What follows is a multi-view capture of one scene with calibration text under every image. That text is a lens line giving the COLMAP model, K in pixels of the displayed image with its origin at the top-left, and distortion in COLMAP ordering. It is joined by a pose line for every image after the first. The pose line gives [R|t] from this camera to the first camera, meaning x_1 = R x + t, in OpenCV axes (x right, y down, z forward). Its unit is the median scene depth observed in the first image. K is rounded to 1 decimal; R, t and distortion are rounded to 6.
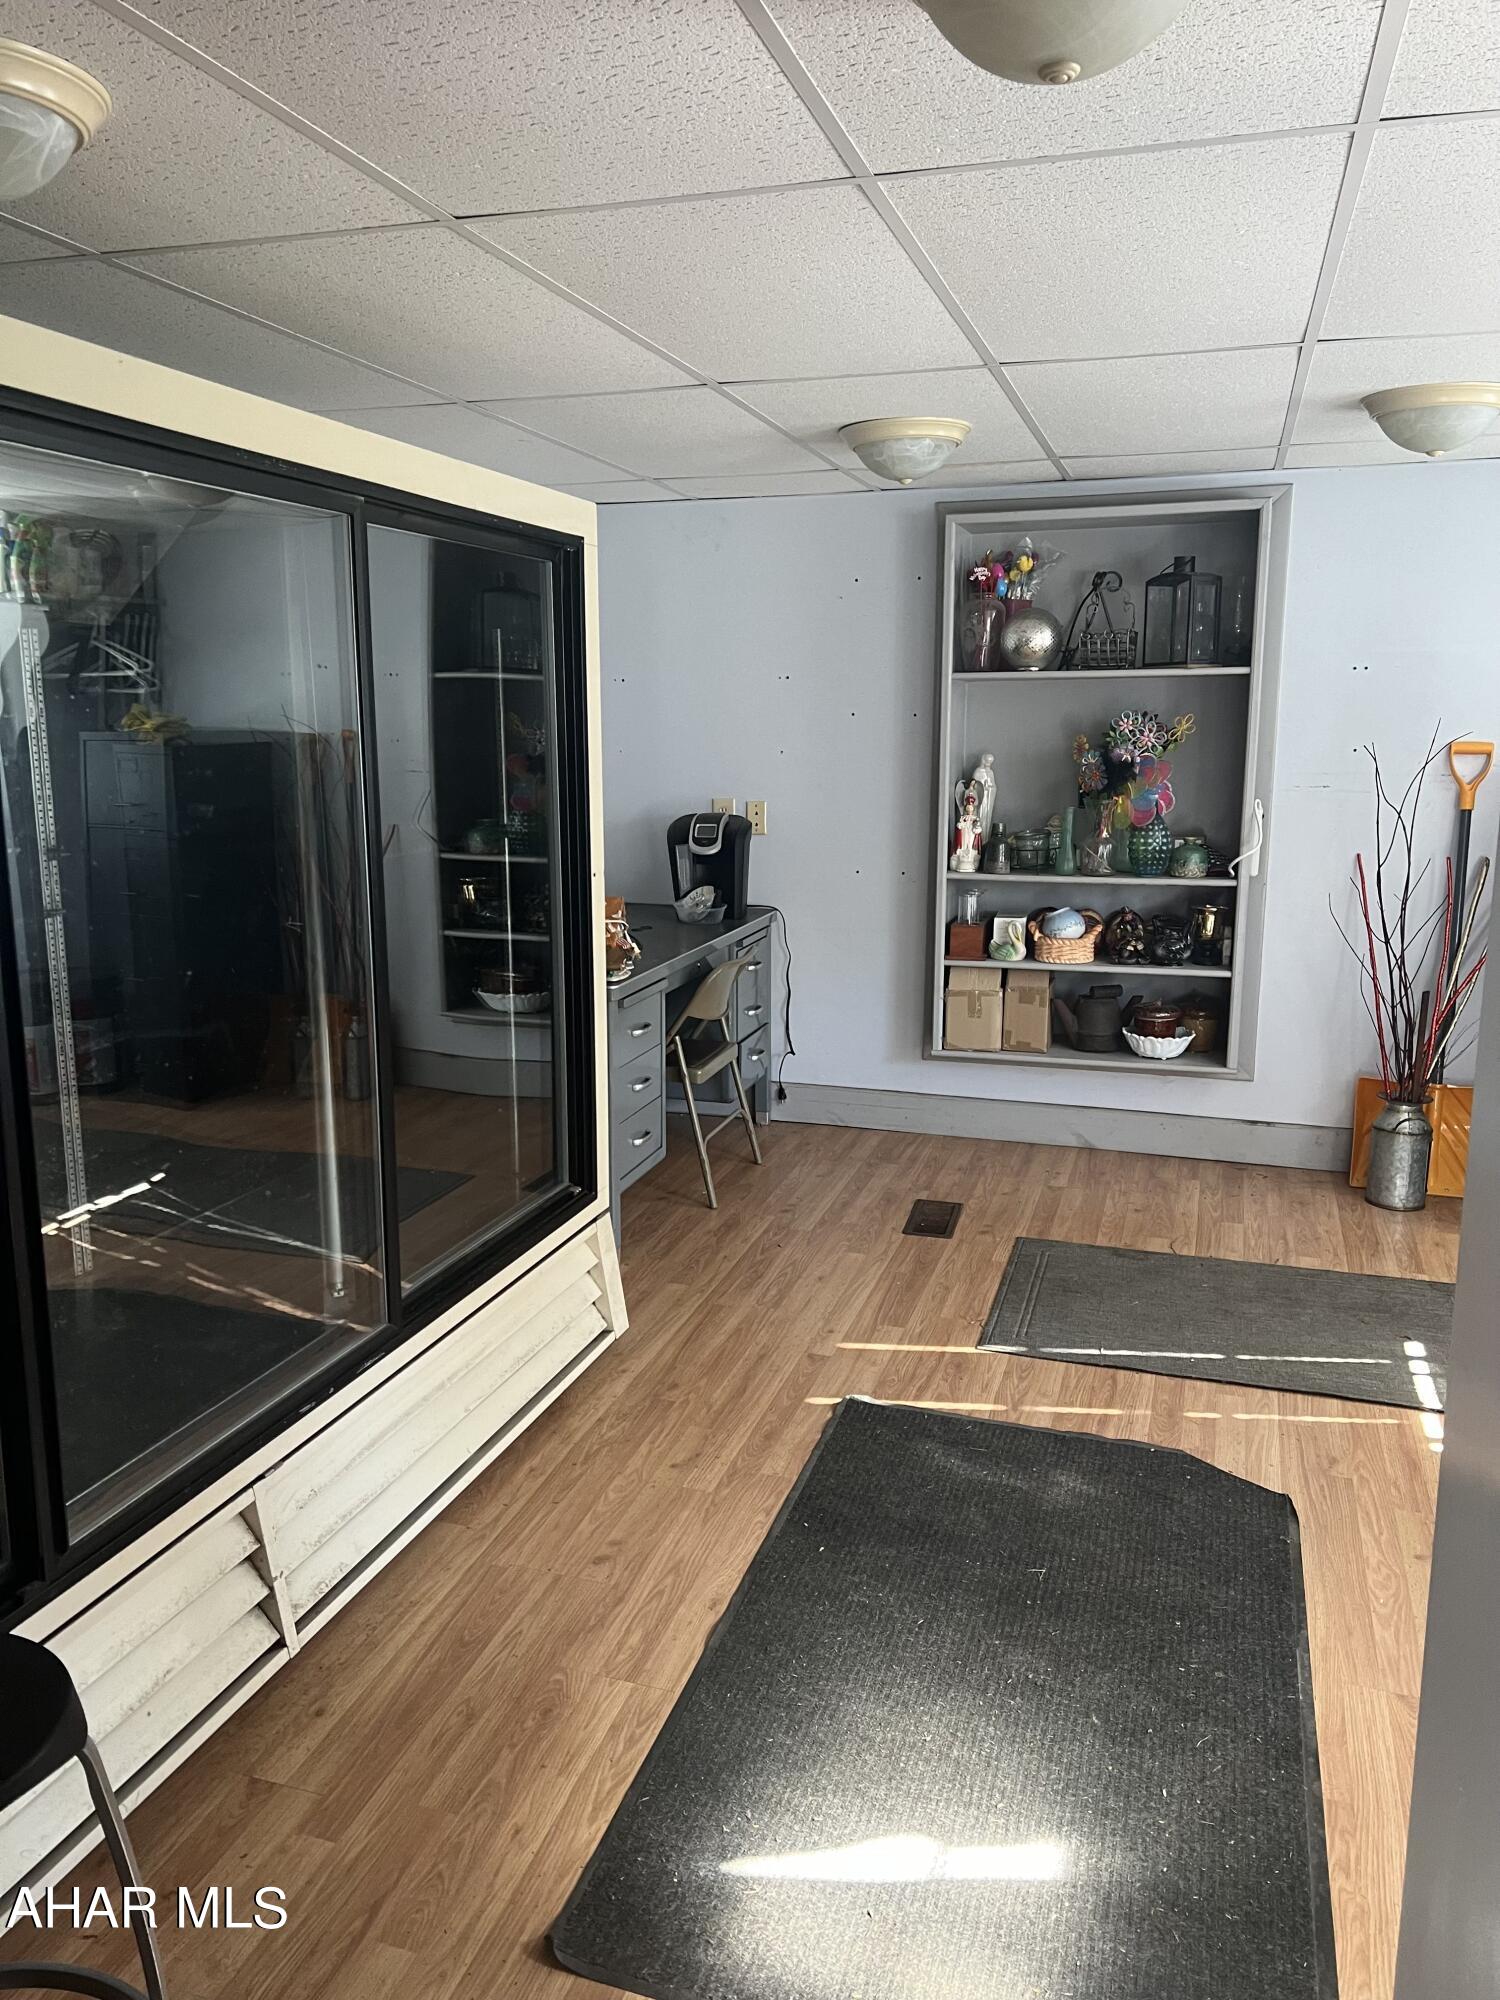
lens RADIAL K [[1507.5, 0, 747.6], [0, 1507.5, 999.7], [0, 0, 1]] dist [-0.002806, -0.001472]
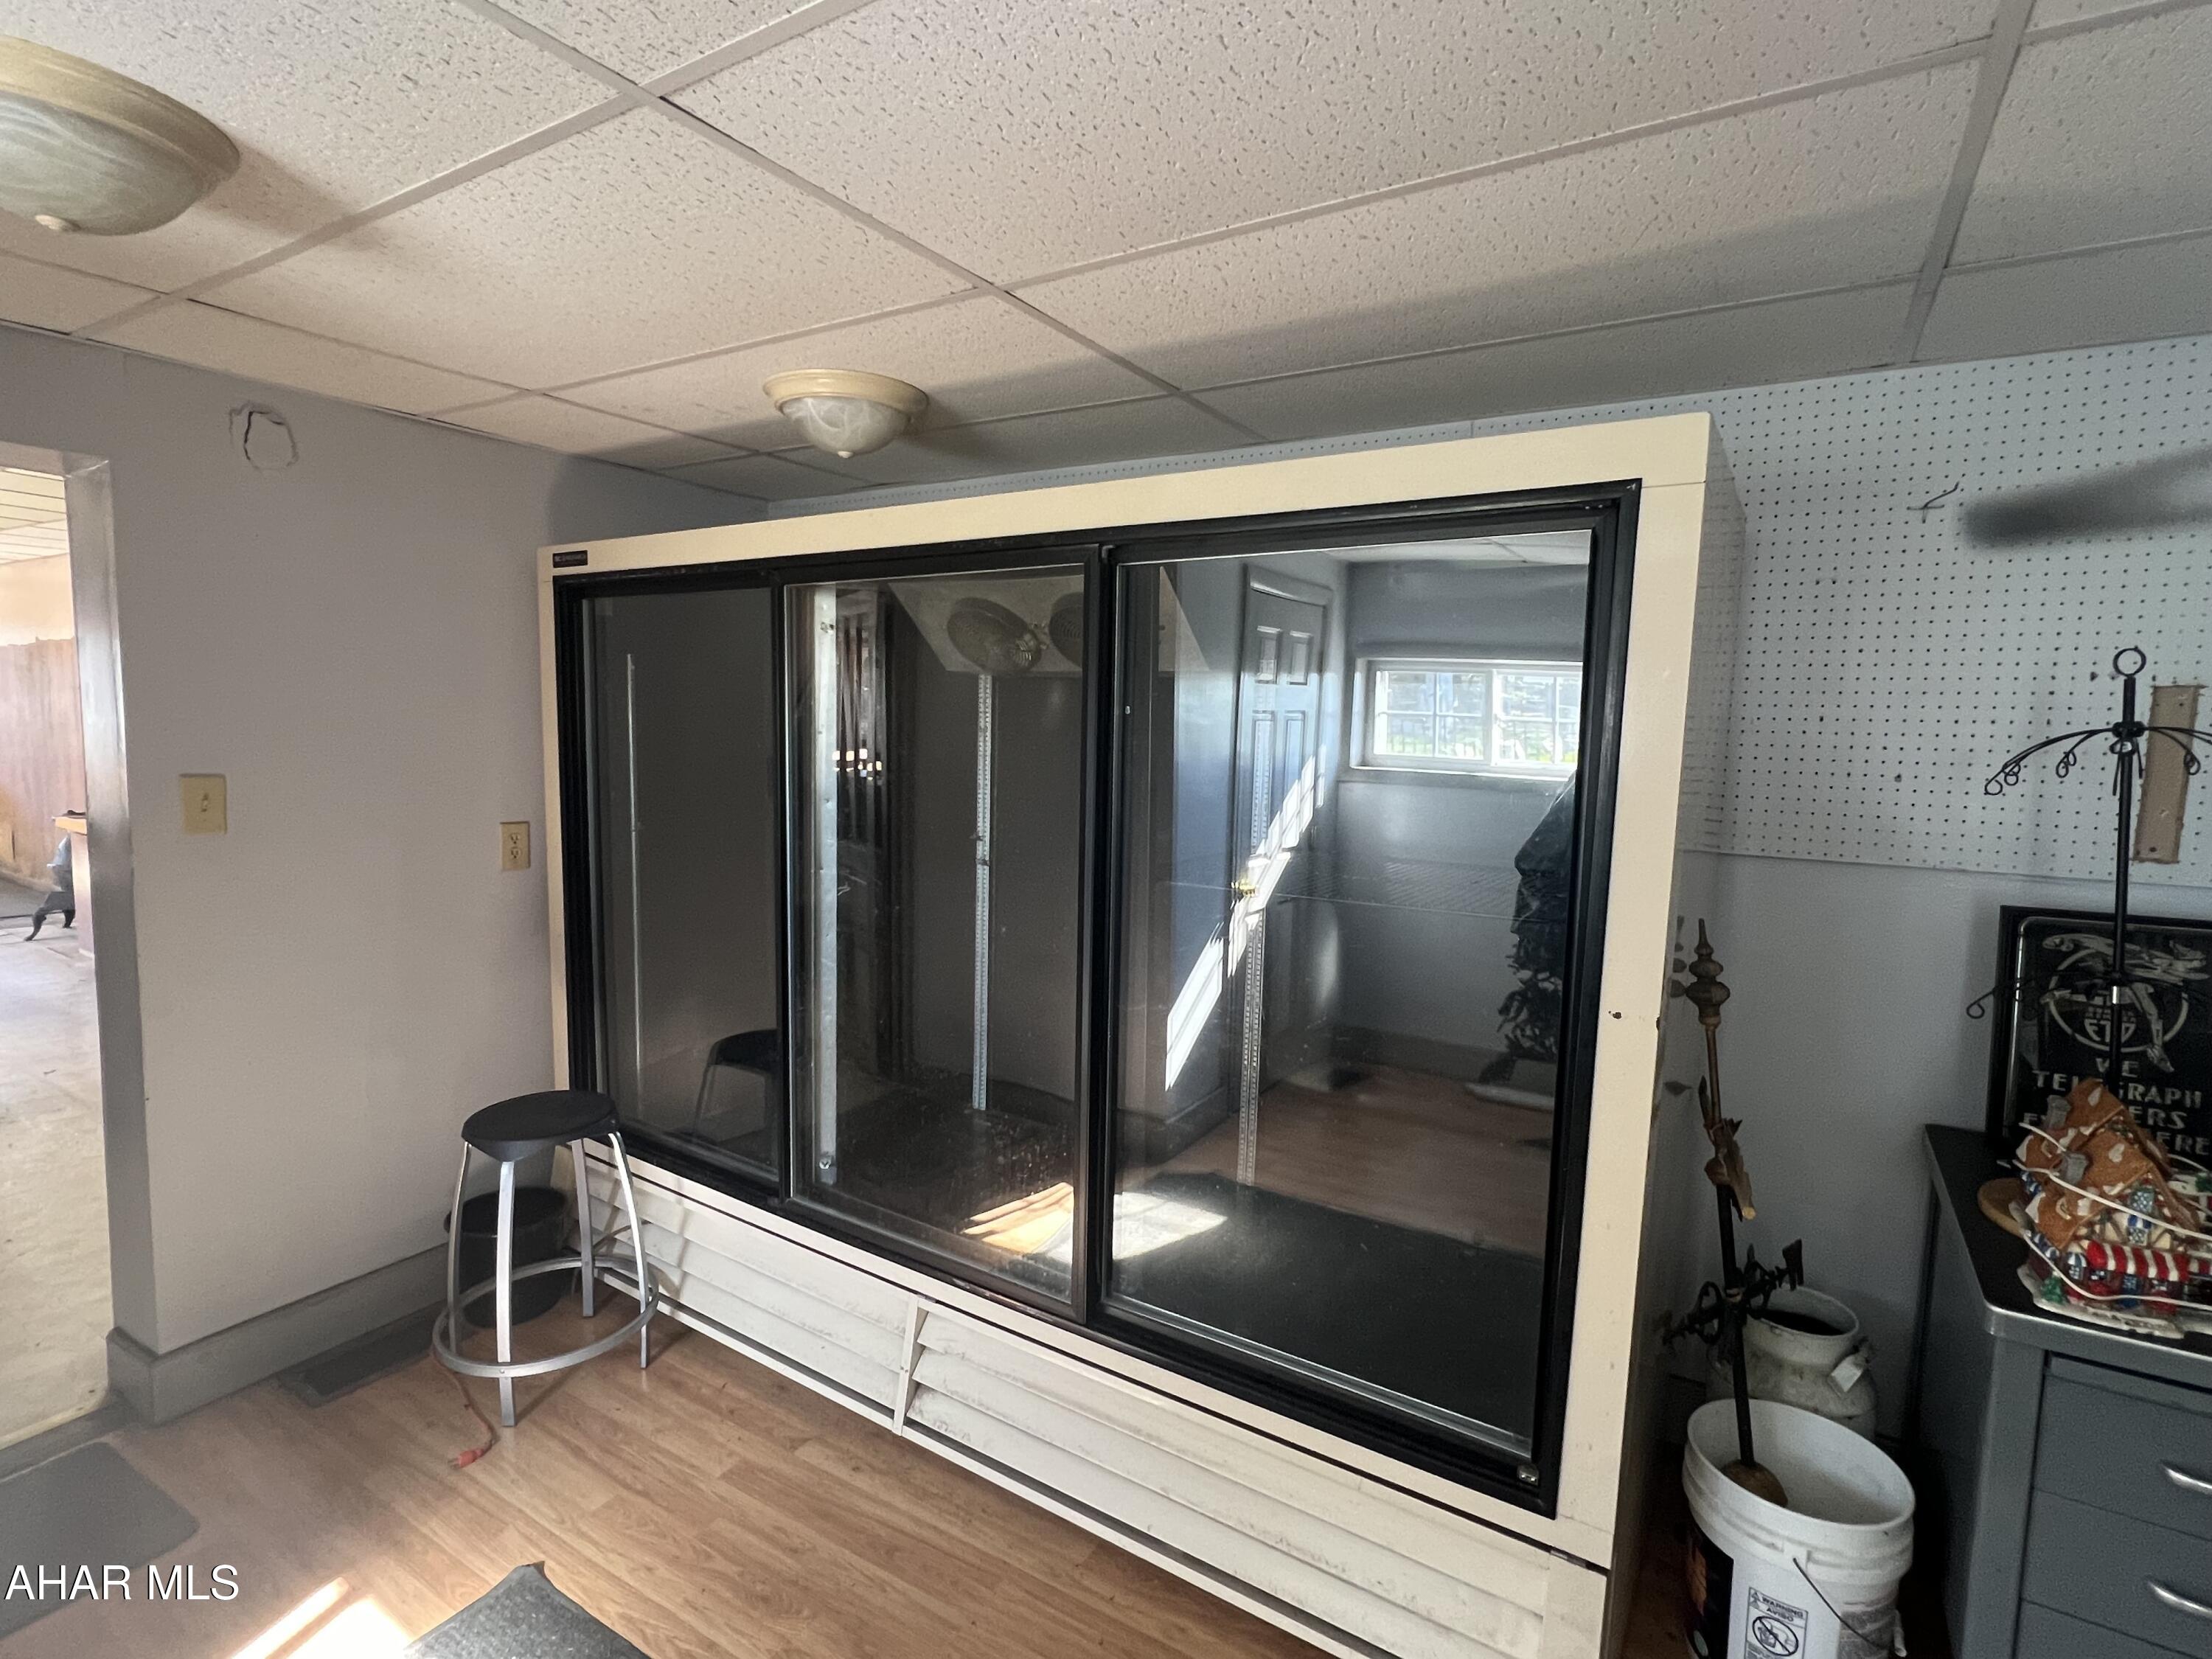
lens RADIAL K [[1093.3, 0, 1099.8], [0, 1093.3, 829.6], [0, 0, 1]] dist [-0.004170, 0.001285]
pose [[-0.256817, 0.085687, -0.962654, 0.529636], [-0.204946, 0.968580, 0.140890, -0.251294], [0.944480, 0.233475, -0.231187, 1.255971]]
